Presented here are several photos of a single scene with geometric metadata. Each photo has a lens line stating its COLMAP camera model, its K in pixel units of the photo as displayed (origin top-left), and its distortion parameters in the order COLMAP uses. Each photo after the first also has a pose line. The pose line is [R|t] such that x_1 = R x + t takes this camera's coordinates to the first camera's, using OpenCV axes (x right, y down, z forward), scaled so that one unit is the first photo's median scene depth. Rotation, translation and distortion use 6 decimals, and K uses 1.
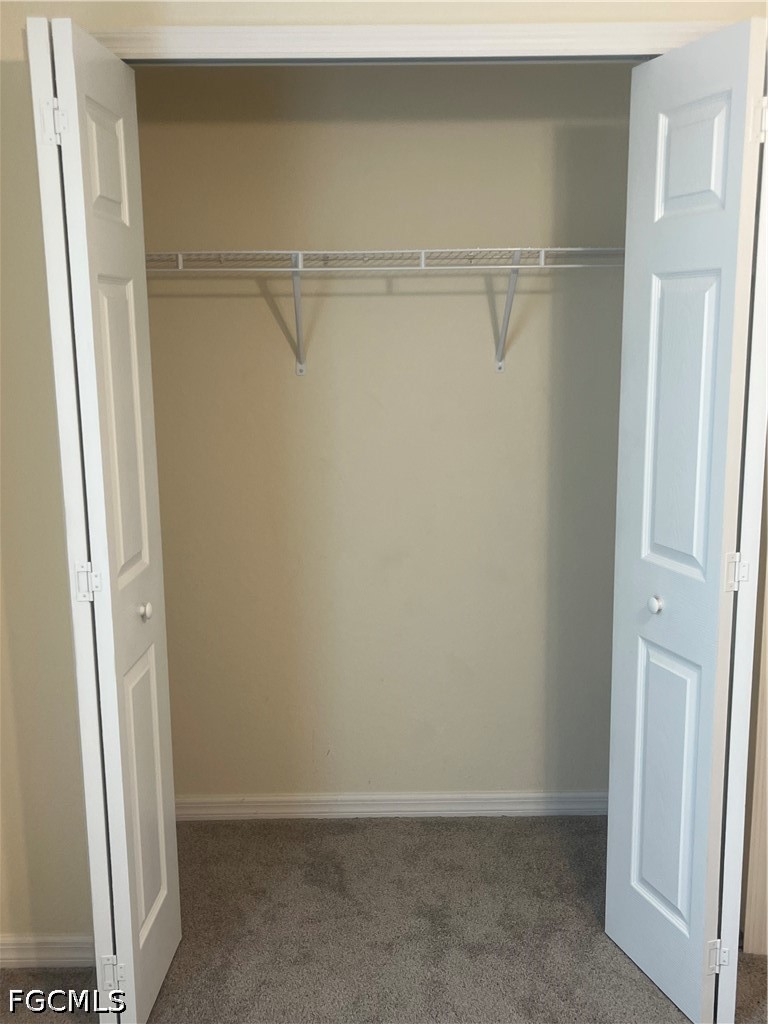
lens RADIAL K [[1000.7, 0, 384.3], [0, 1000.7, 512.5], [0, 0, 1]] dist [0.040485, 0.000000]
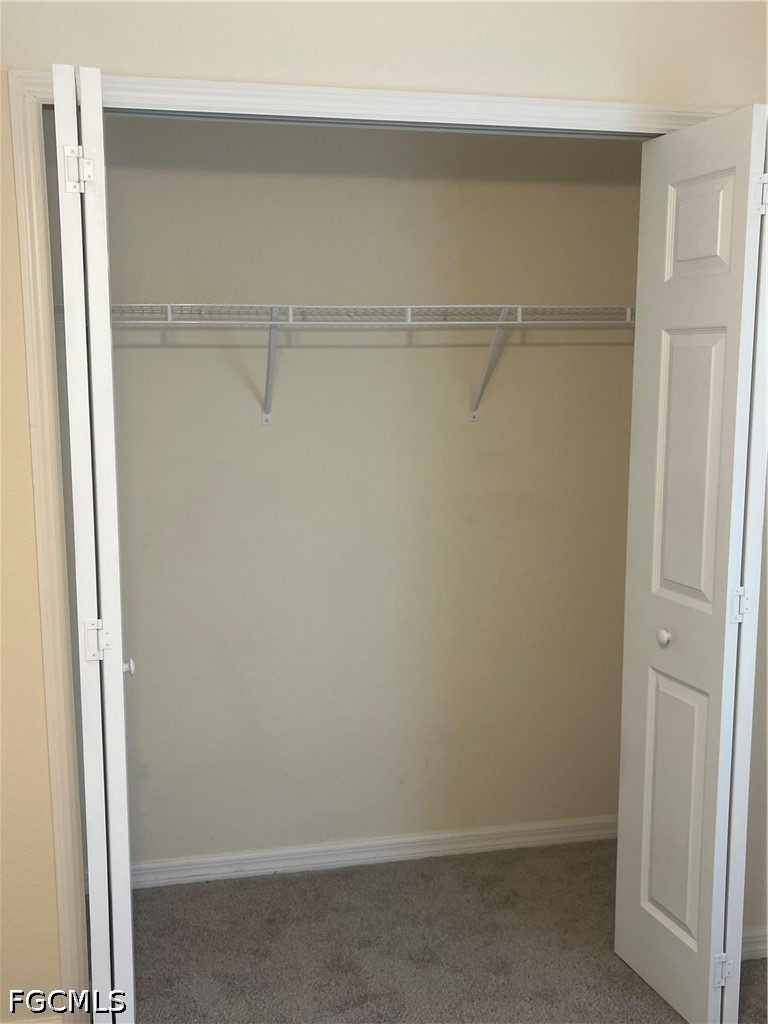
lens RADIAL K [[1000.7, 0, 347.0], [0, 1000.7, 521.2], [0, 0, 1]] dist [0.040485, 0.000000]
pose [[0.984300, -0.025026, 0.174720, -0.242449], [0.032737, 0.998606, -0.041396, 0.002689], [-0.173441, 0.046465, 0.983748, -0.000870]]
